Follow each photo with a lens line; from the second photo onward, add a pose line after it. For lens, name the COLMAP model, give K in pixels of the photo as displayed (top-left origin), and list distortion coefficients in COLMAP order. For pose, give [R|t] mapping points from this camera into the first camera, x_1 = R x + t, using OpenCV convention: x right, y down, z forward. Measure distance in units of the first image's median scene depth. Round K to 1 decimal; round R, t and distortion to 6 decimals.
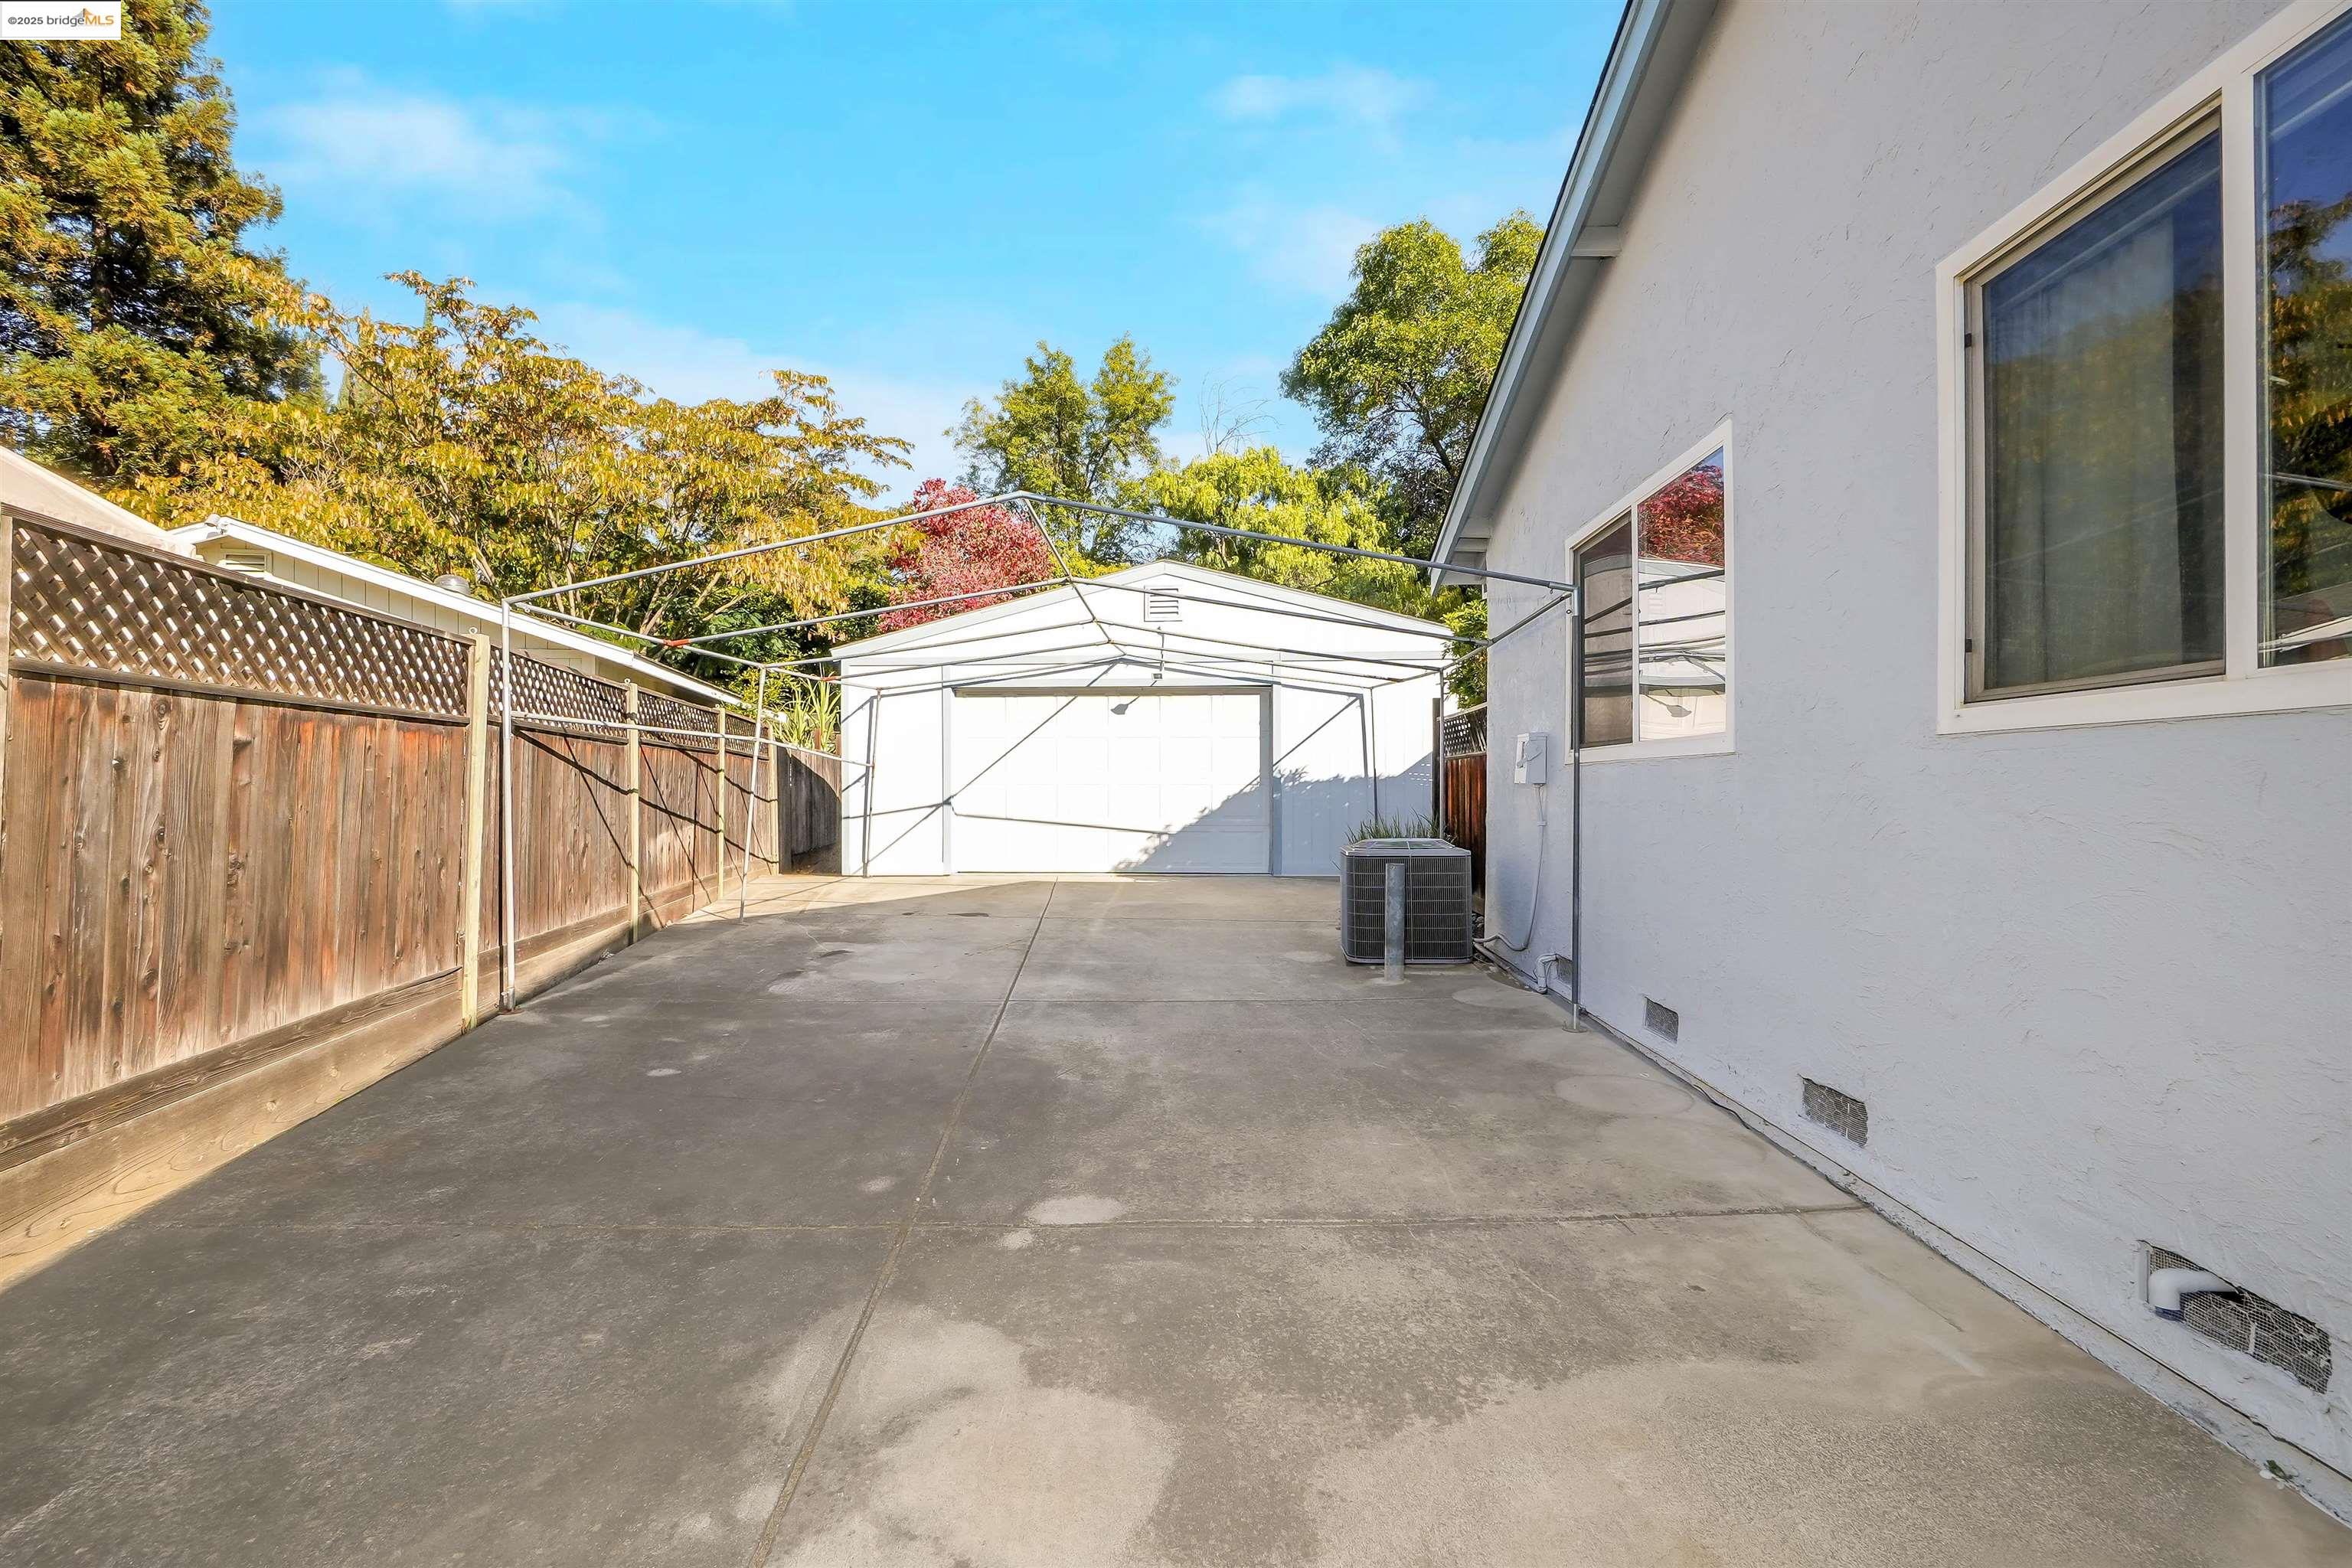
lens RADIAL K [[1006.3, 0, 1176.0], [0, 1006.3, 784.0], [0, 0, 1]] dist [-0.000344, 0.000086]
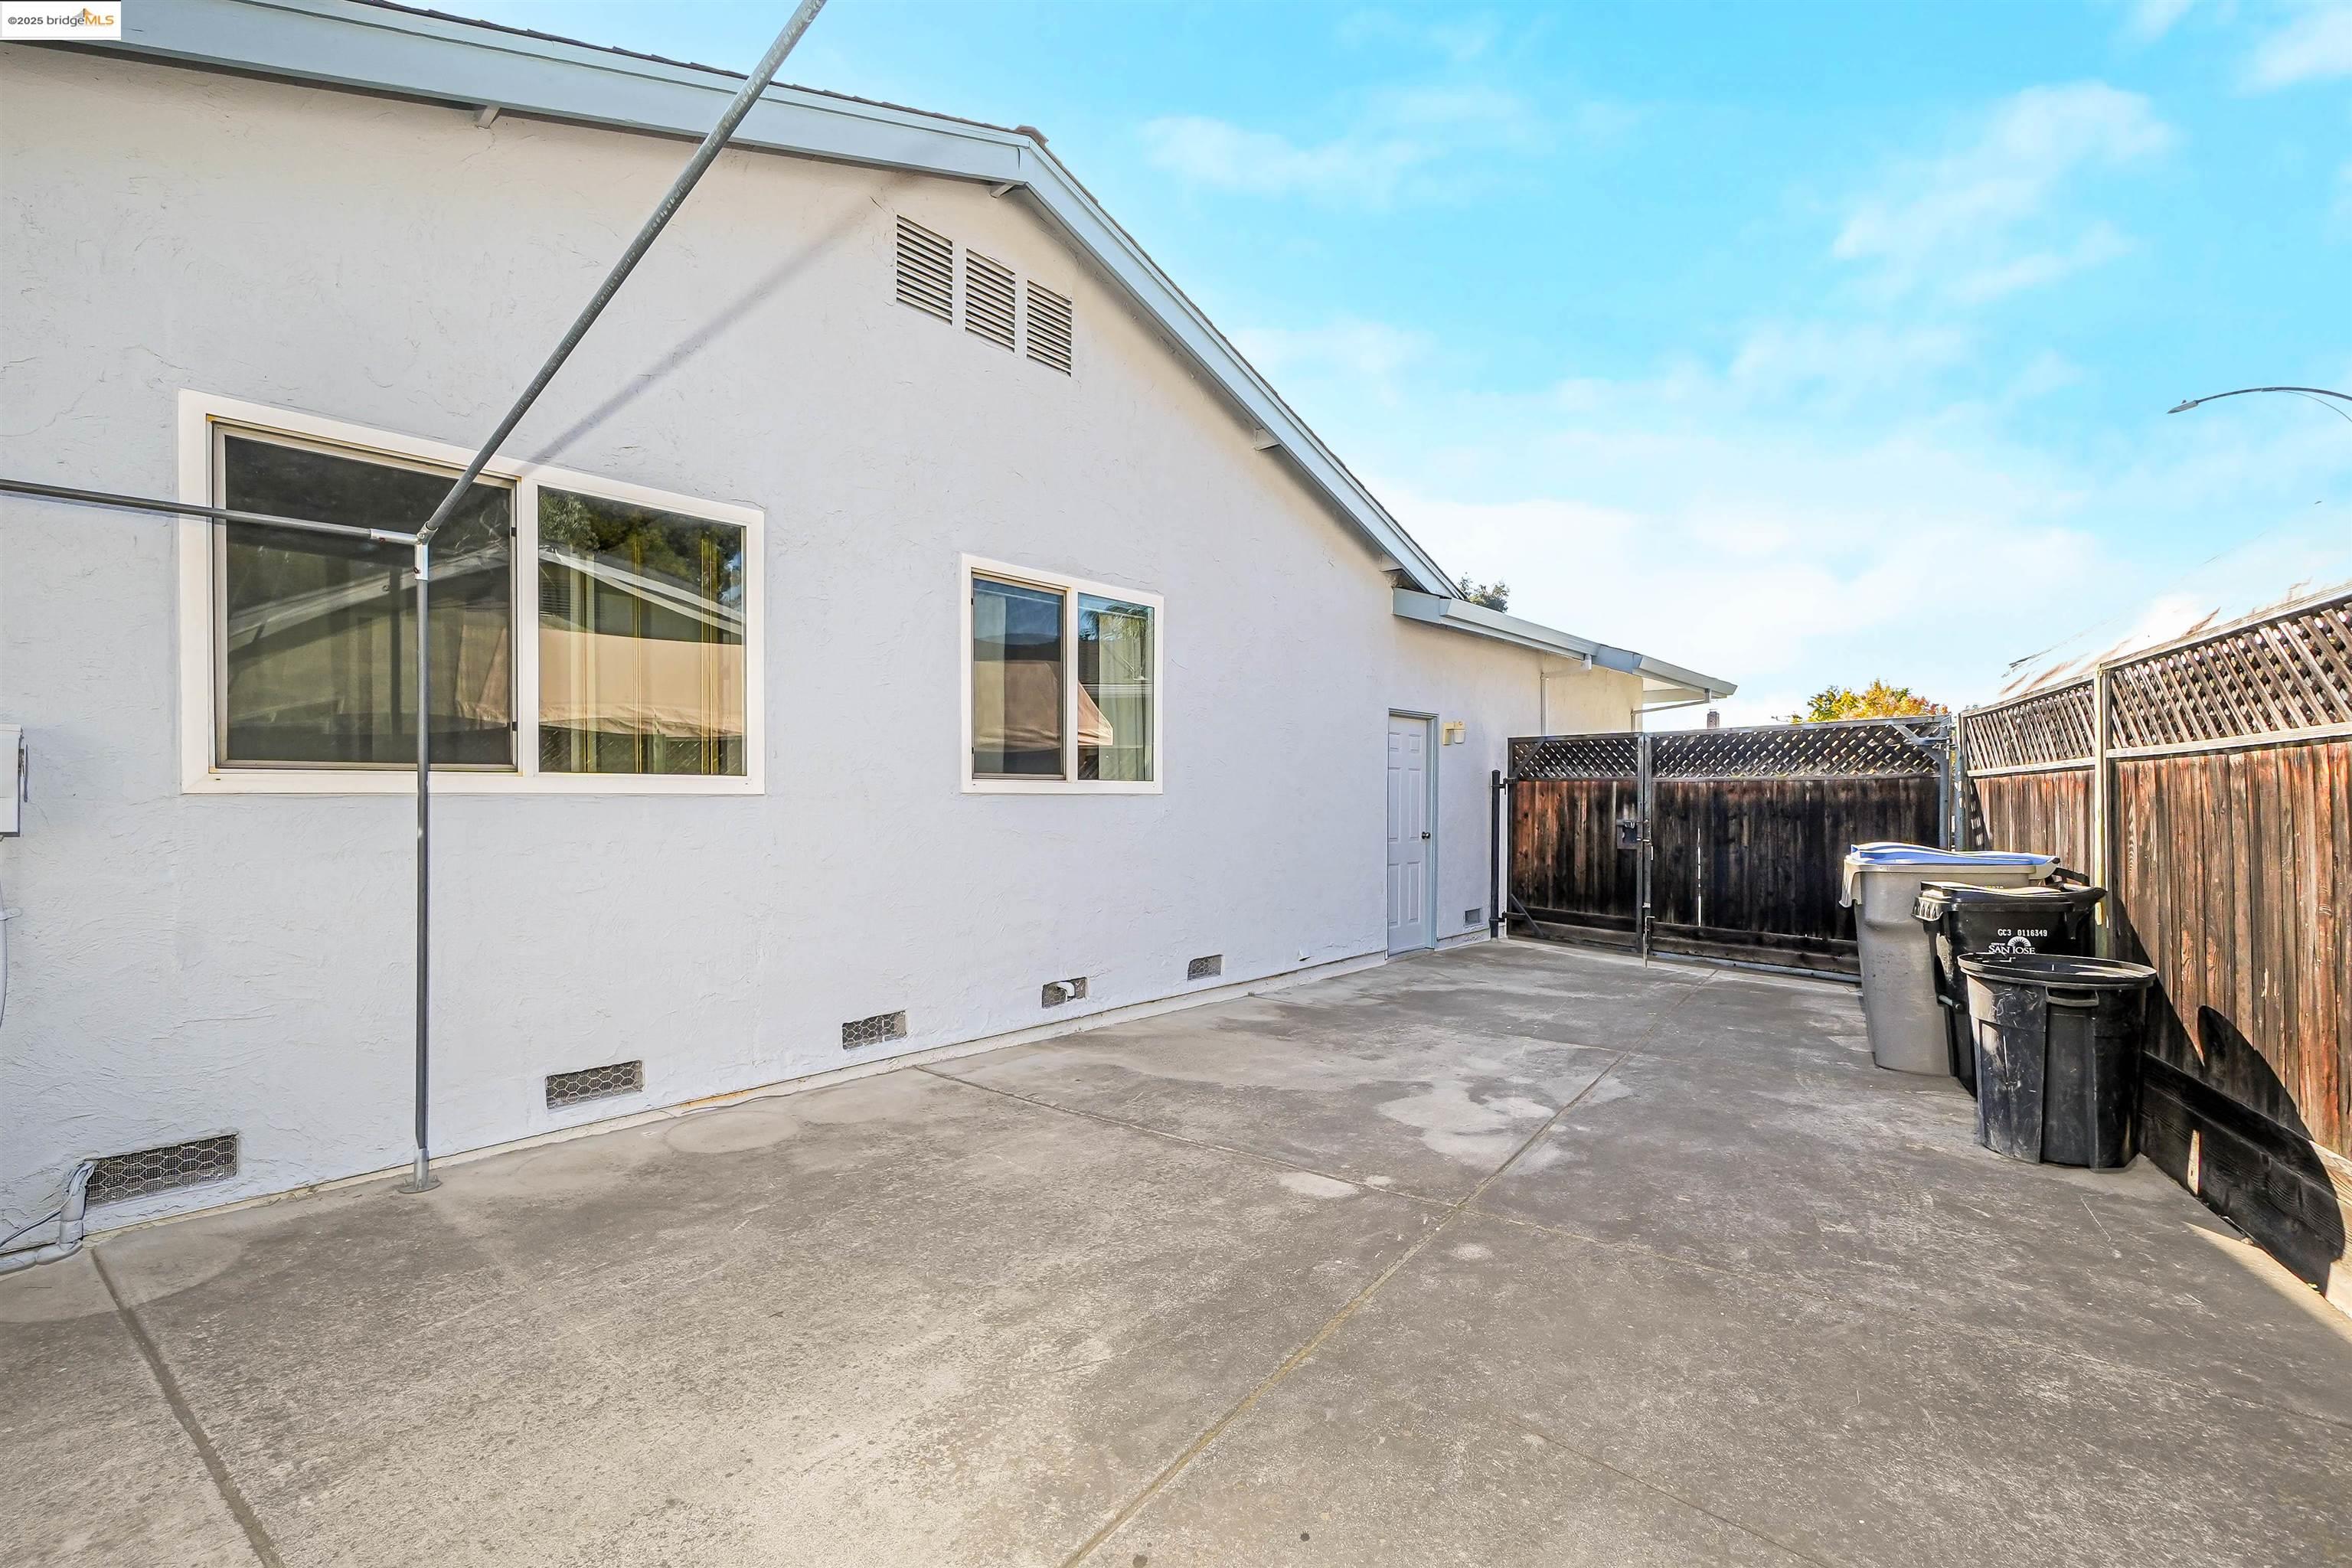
lens RADIAL K [[1006.3, 0, 1176.0], [0, 1006.3, 784.0], [0, 0, 1]] dist [-0.000344, 0.000086]
pose [[-0.778048, 0.009265, 0.628137, -0.519142], [-0.003228, 0.999819, -0.018745, -0.019499], [-0.628197, -0.016612, -0.777877, 1.466940]]
